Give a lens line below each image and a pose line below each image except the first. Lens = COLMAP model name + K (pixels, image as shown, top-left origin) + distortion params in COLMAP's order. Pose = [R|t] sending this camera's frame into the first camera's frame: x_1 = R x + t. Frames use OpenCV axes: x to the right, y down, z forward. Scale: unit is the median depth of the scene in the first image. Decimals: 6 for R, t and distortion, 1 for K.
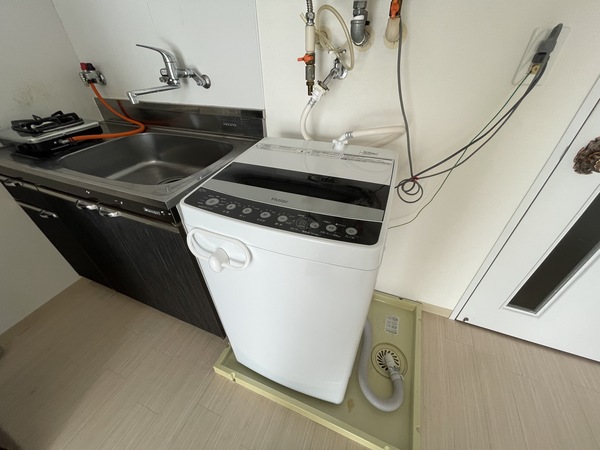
lens RADIAL K [[241.1, 0, 301.1], [0, 241.1, 226.5], [0, 0, 1]] dist [0.002436, -0.000092]
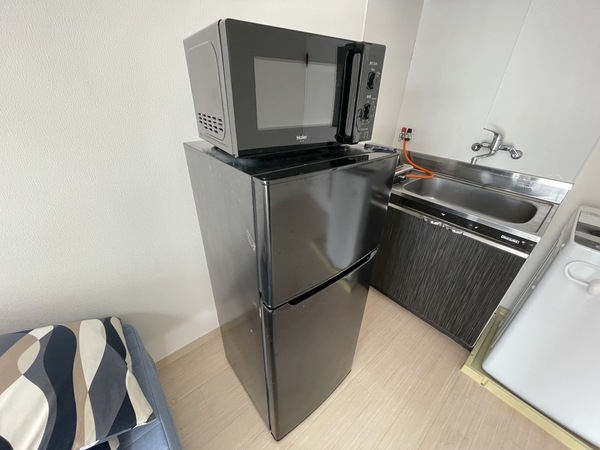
lens RADIAL K [[241.1, 0, 301.1], [0, 241.1, 226.5], [0, 0, 1]] dist [0.002436, -0.000092]
pose [[0.893983, 0.266258, -0.360417, -0.860645], [-0.312709, 0.946787, -0.076211, 0.262284], [0.320947, 0.180837, 0.929673, -0.574021]]
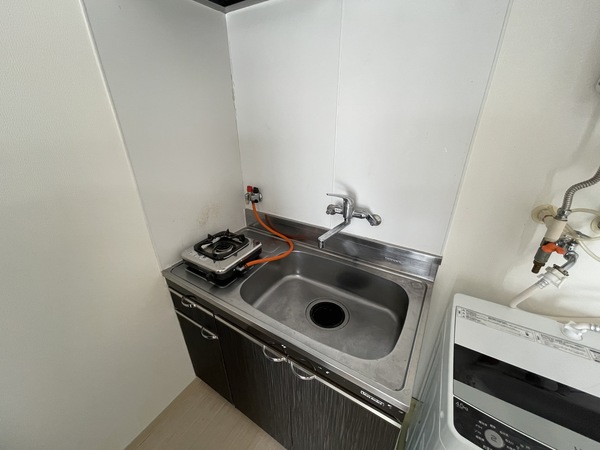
lens RADIAL K [[241.1, 0, 301.1], [0, 241.1, 226.5], [0, 0, 1]] dist [0.002436, -0.000092]
pose [[0.986701, 0.076376, -0.143485, -0.544045], [-0.103367, 0.976081, -0.191263, -0.334668], [0.125445, 0.203551, 0.970995, -0.033326]]
